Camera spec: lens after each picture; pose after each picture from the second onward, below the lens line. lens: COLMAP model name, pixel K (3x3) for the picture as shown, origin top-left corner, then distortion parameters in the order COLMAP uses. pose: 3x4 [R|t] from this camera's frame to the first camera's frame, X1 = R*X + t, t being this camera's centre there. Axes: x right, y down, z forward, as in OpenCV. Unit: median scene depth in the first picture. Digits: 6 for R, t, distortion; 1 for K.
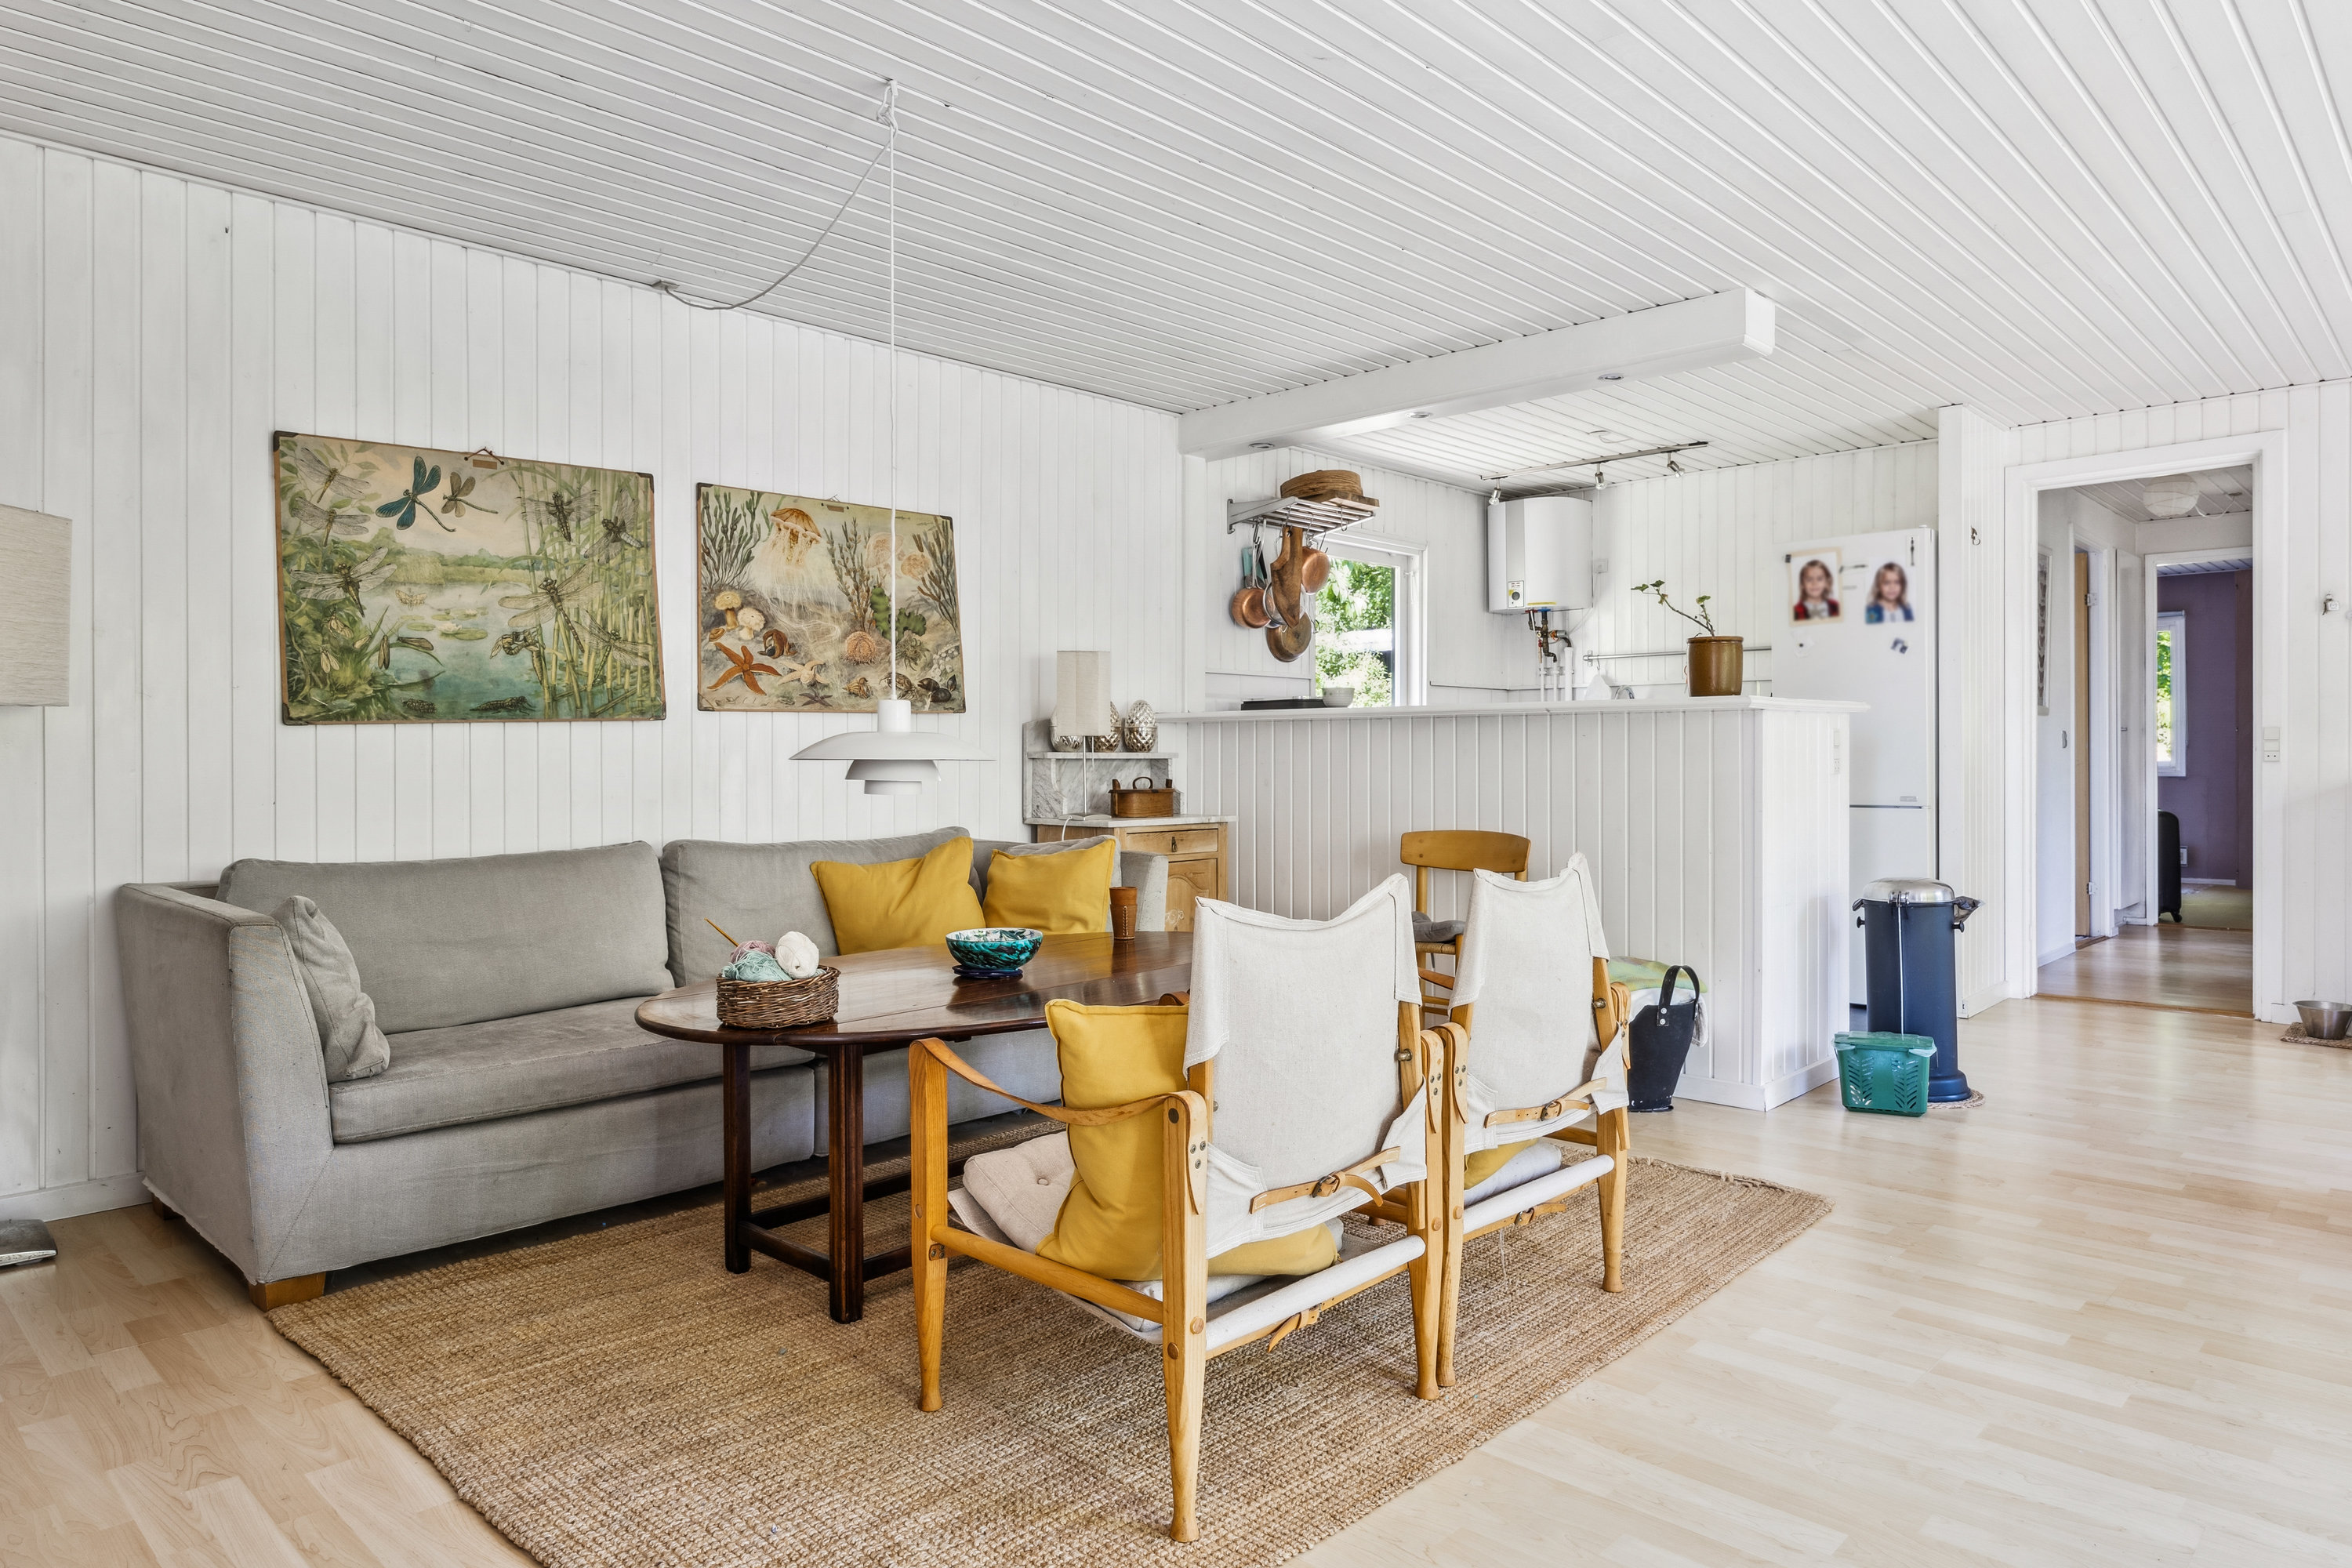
lens RADIAL K [[1449.4, 0, 1188.7], [0, 1449.4, 755.3], [0, 0, 1]] dist [-0.008172, 0.004376]
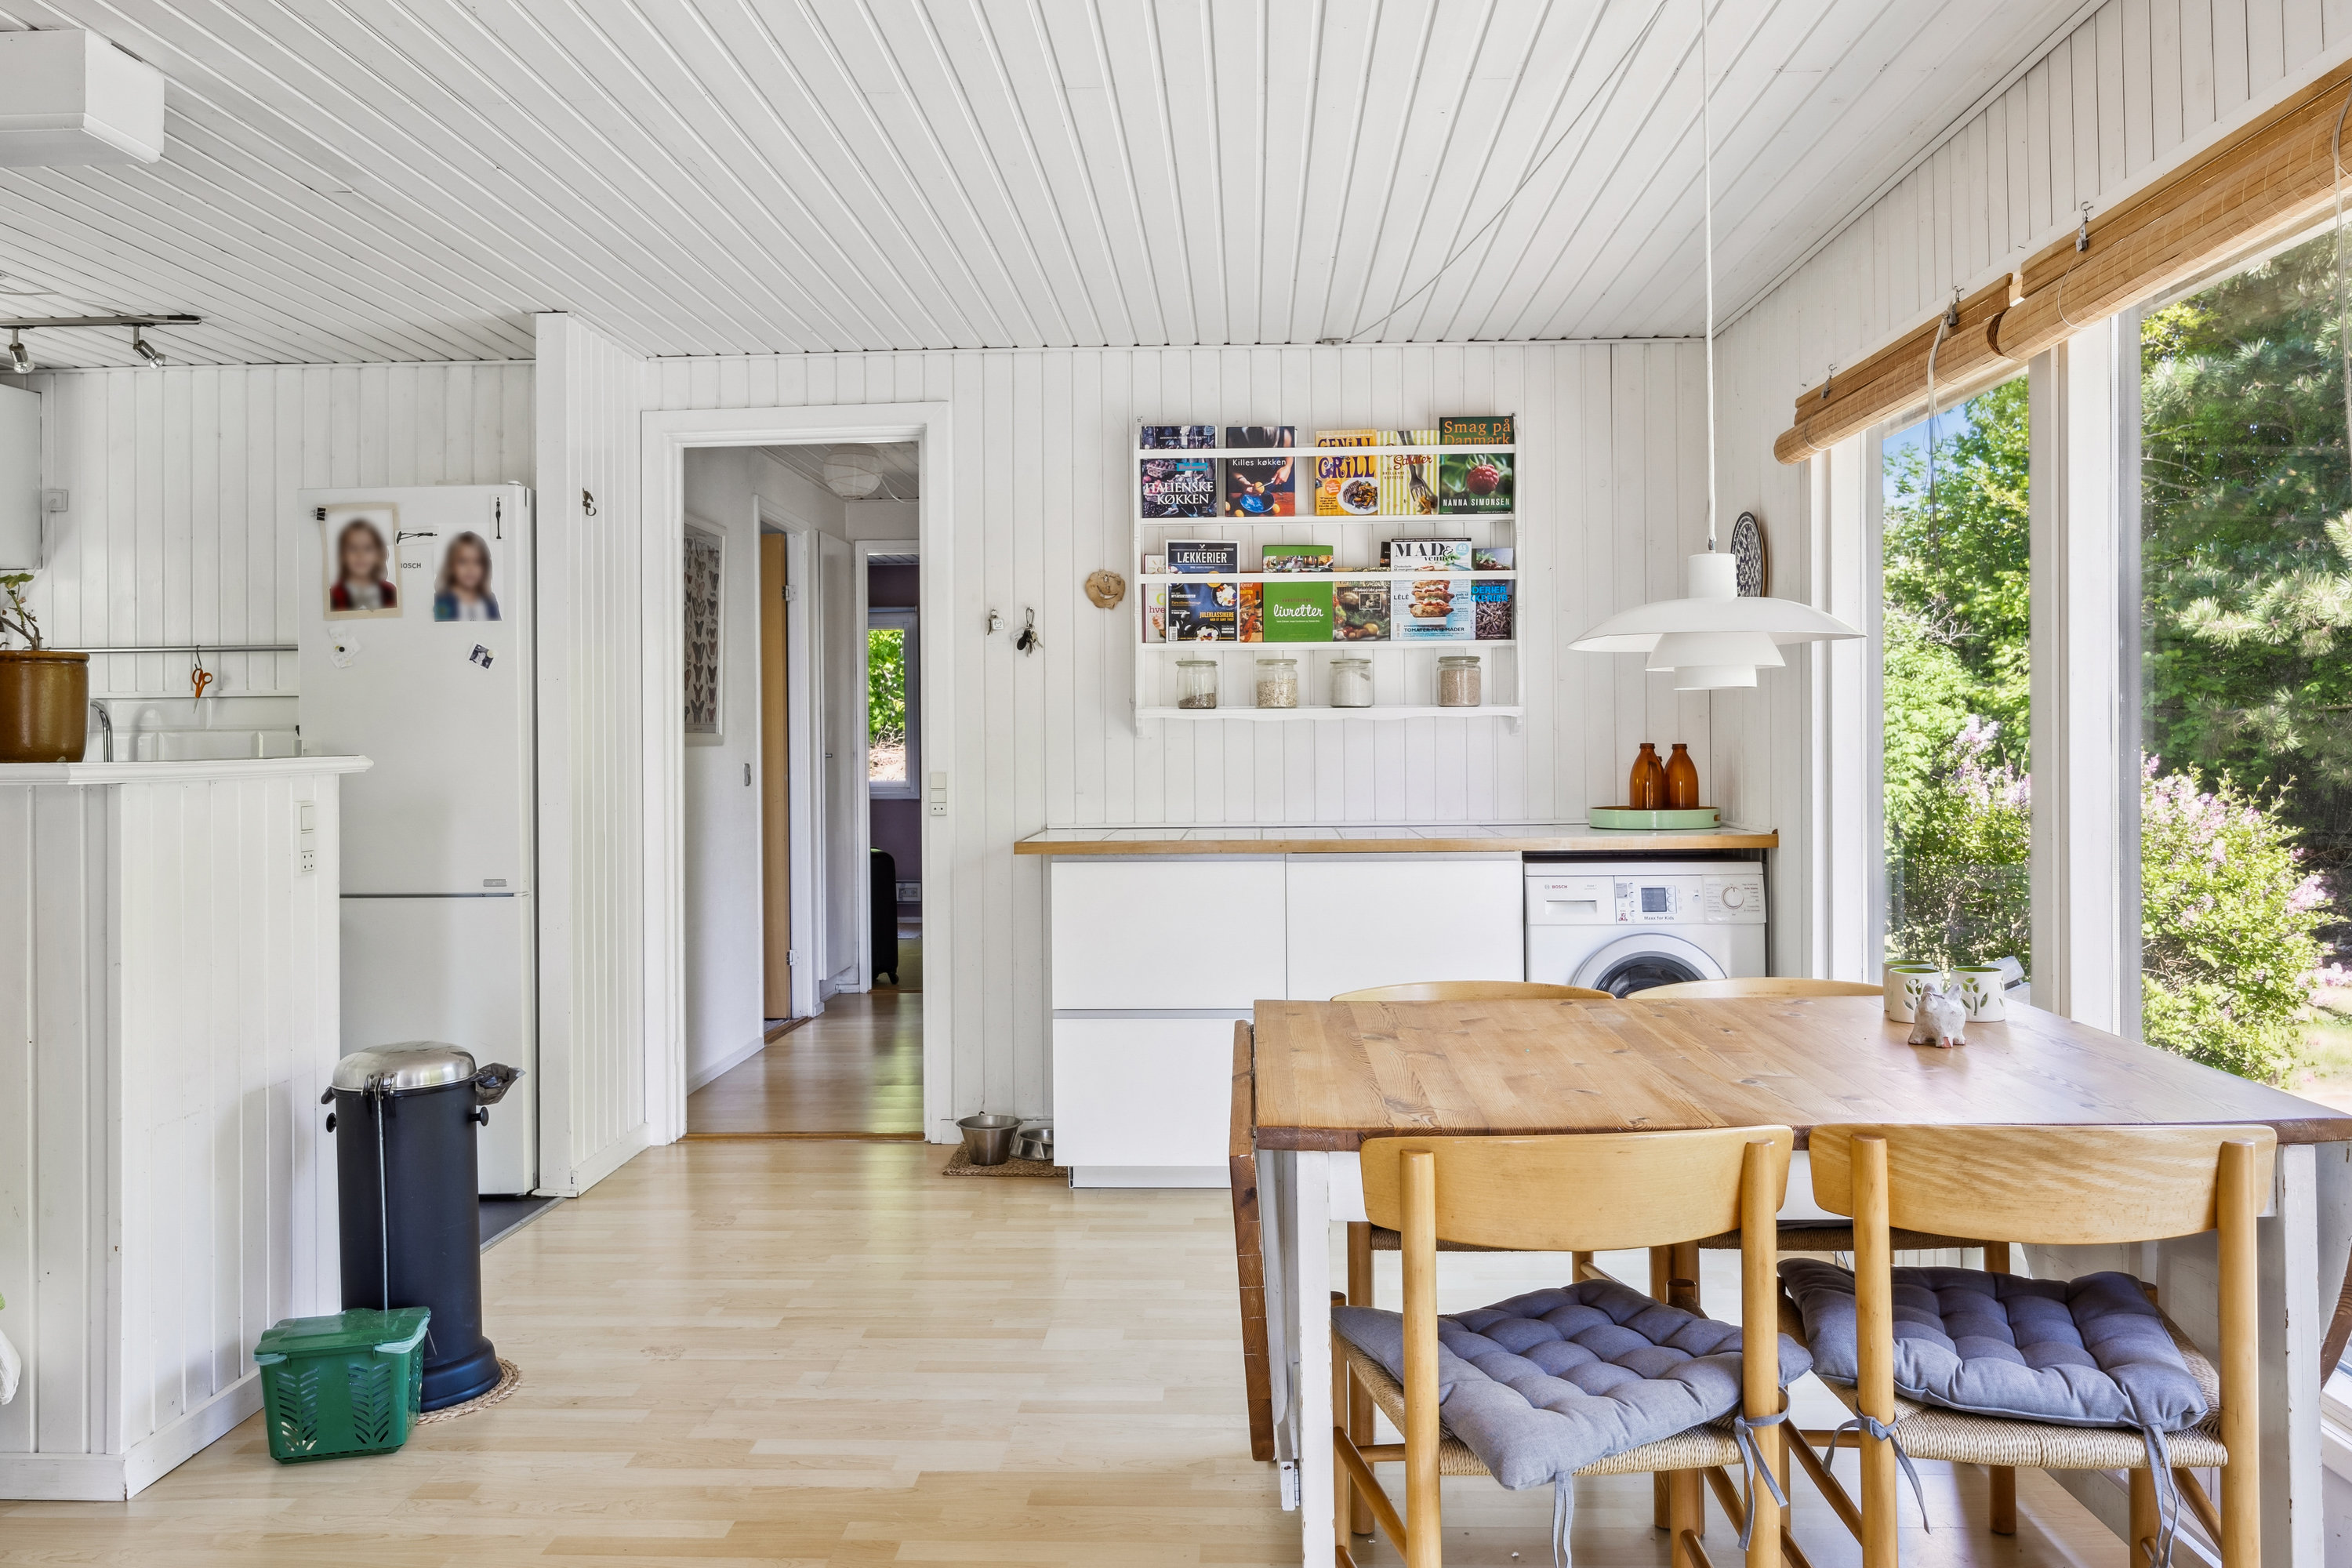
lens RADIAL K [[1996.9, 0, 1174.5], [0, 1996.9, 762.1], [0, 0, 1]] dist [0.001720, -0.002548]
pose [[0.747428, -0.004521, 0.664328, 0.127363], [0.008333, 0.999962, -0.002570, -0.023780], [-0.664291, 0.007457, 0.747437, 0.098904]]
